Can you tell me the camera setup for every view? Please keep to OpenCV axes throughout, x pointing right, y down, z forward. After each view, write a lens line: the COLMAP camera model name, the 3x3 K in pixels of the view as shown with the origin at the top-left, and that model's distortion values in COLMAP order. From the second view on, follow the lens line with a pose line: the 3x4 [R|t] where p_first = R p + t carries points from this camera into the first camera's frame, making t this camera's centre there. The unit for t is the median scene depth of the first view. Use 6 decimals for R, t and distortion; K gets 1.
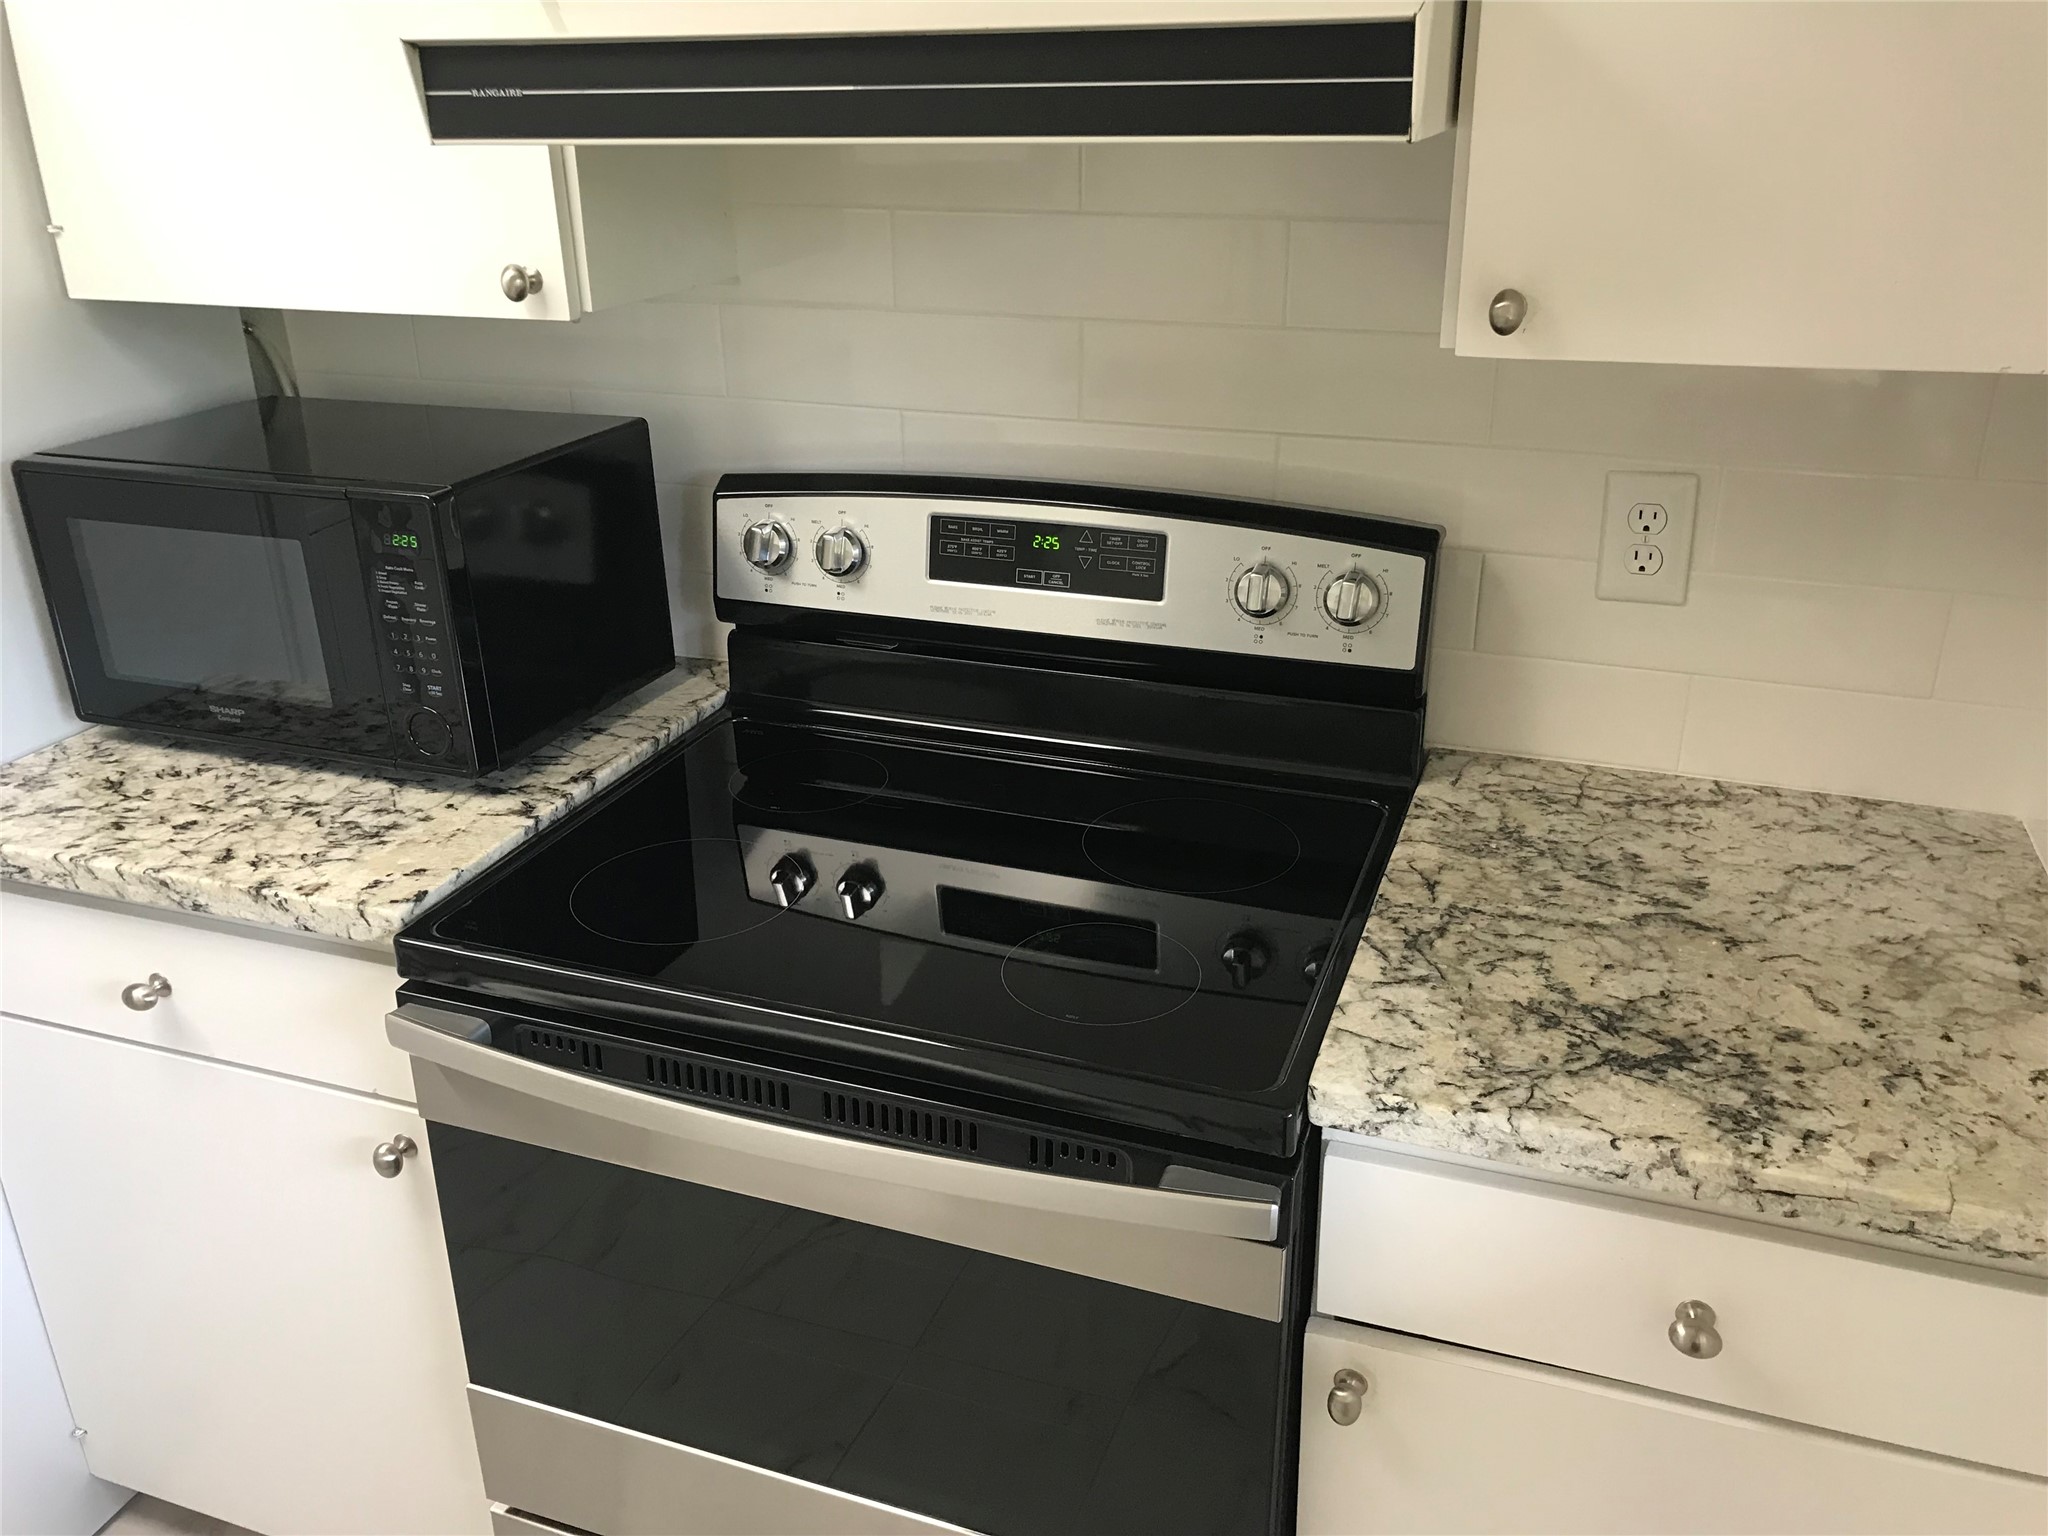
lens RADIAL K [[1683.5, 0, 1015.2], [0, 1683.5, 758.9], [0, 0, 1]] dist [0.012428, -0.005421]
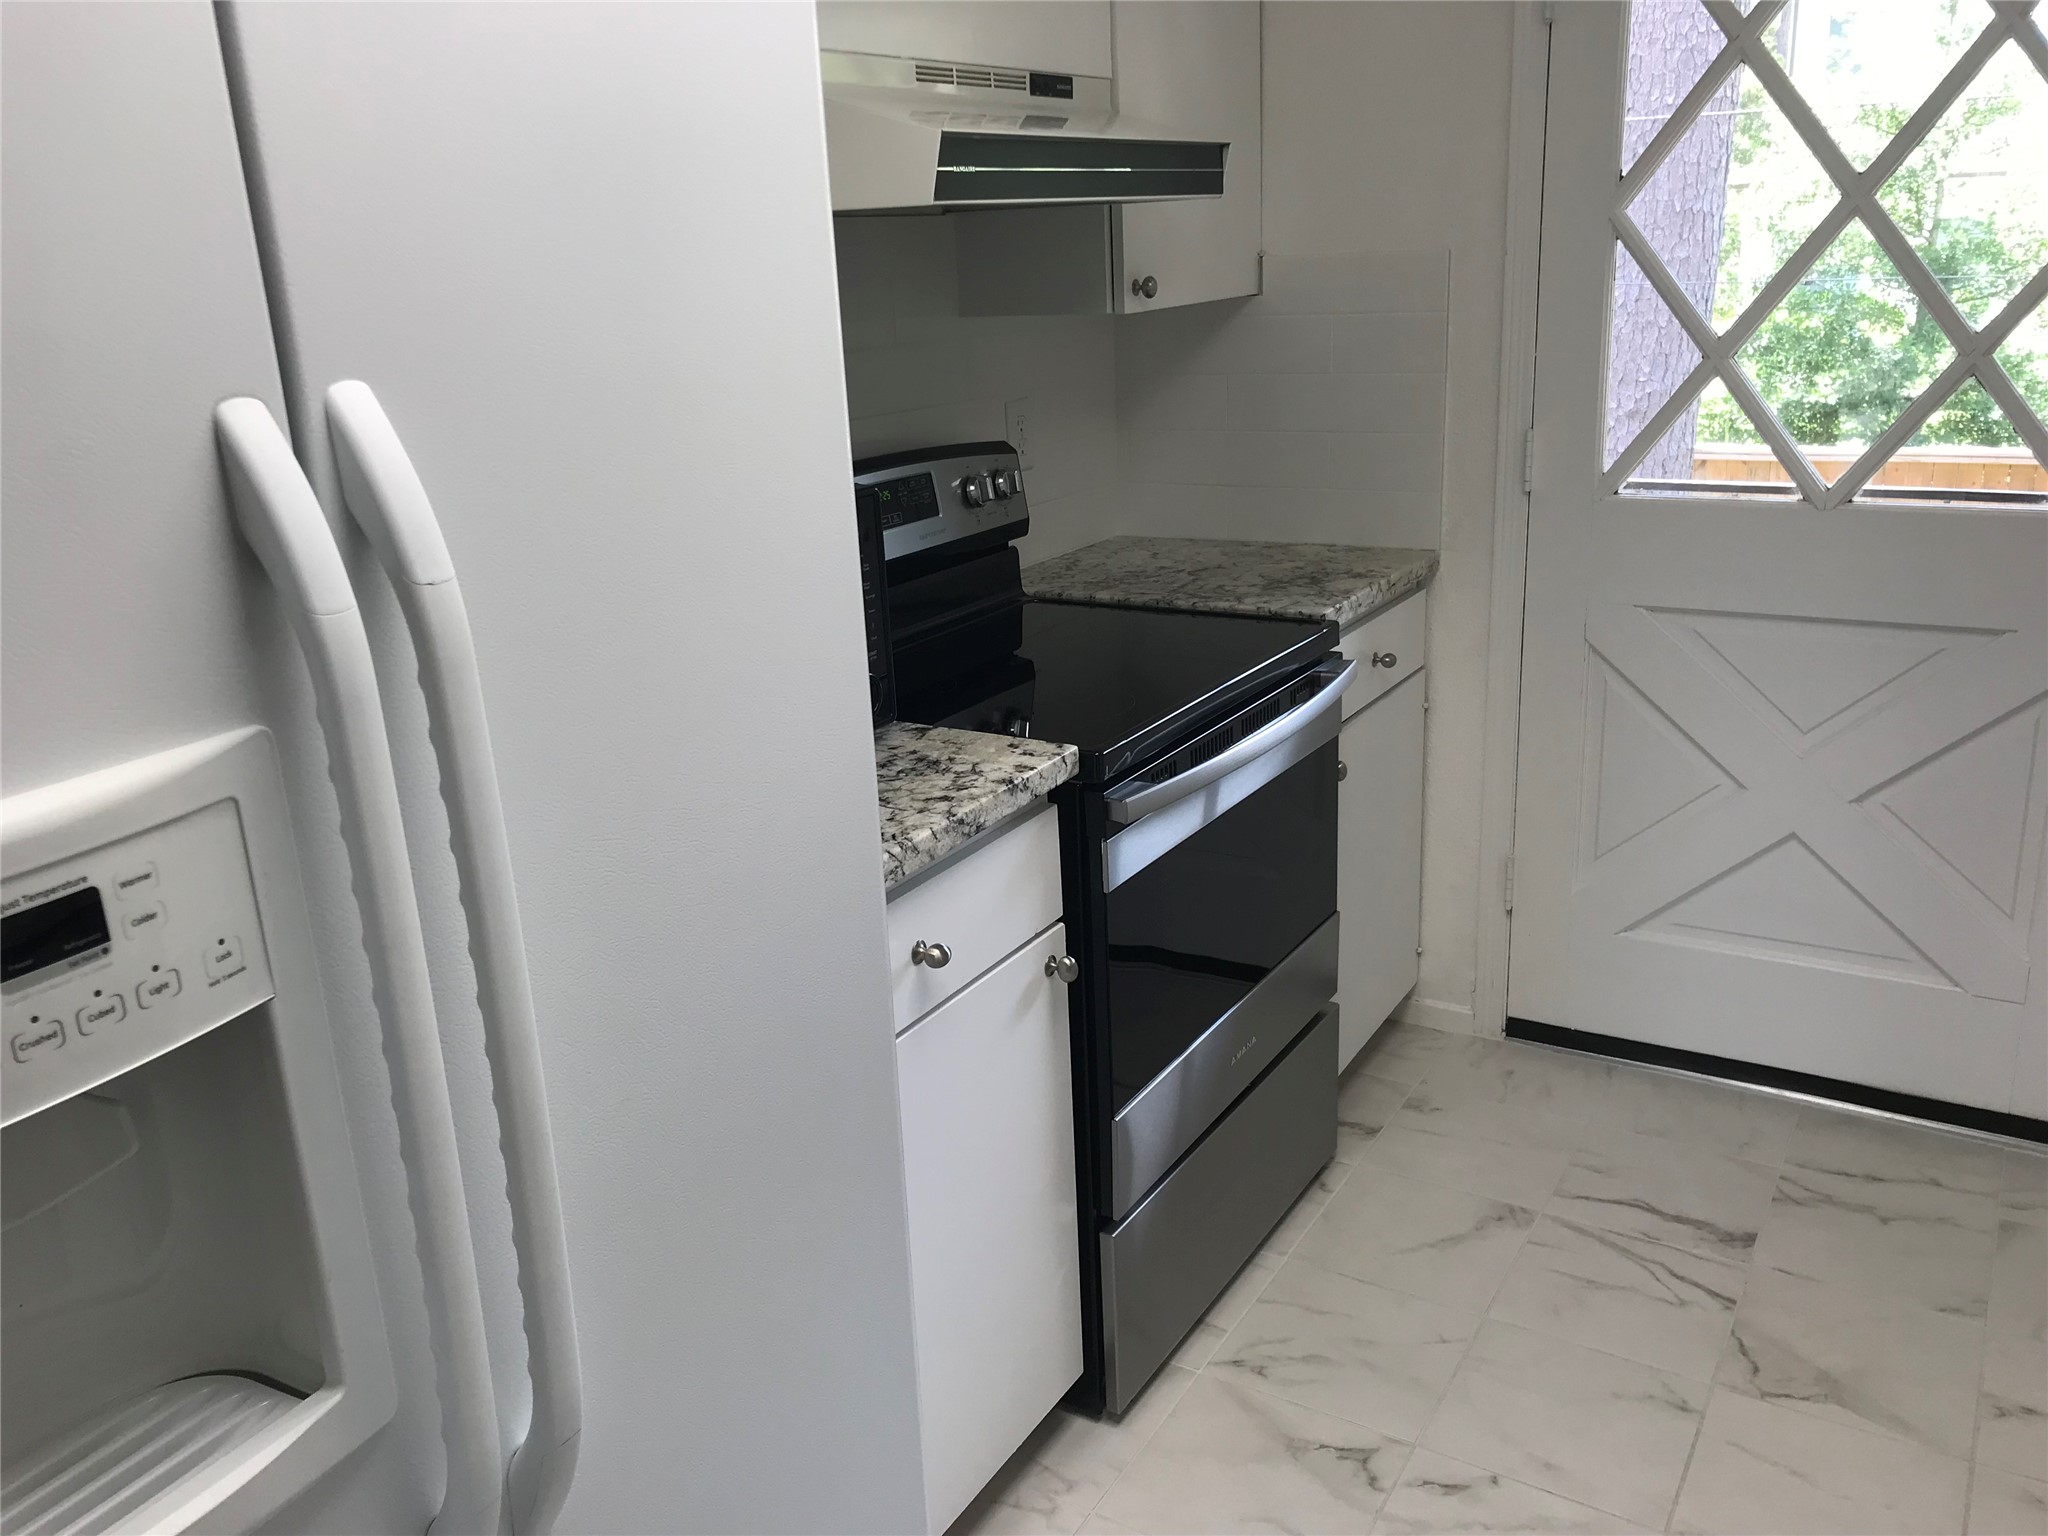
lens RADIAL K [[1683.5, 0, 1015.2], [0, 1683.5, 758.9], [0, 0, 1]] dist [0.012428, -0.005421]
pose [[0.198905, -0.283816, 0.938022, -1.552886], [0.422459, 0.888481, 0.179246, -0.154433], [-0.884288, 0.360623, 0.296624, 0.603000]]
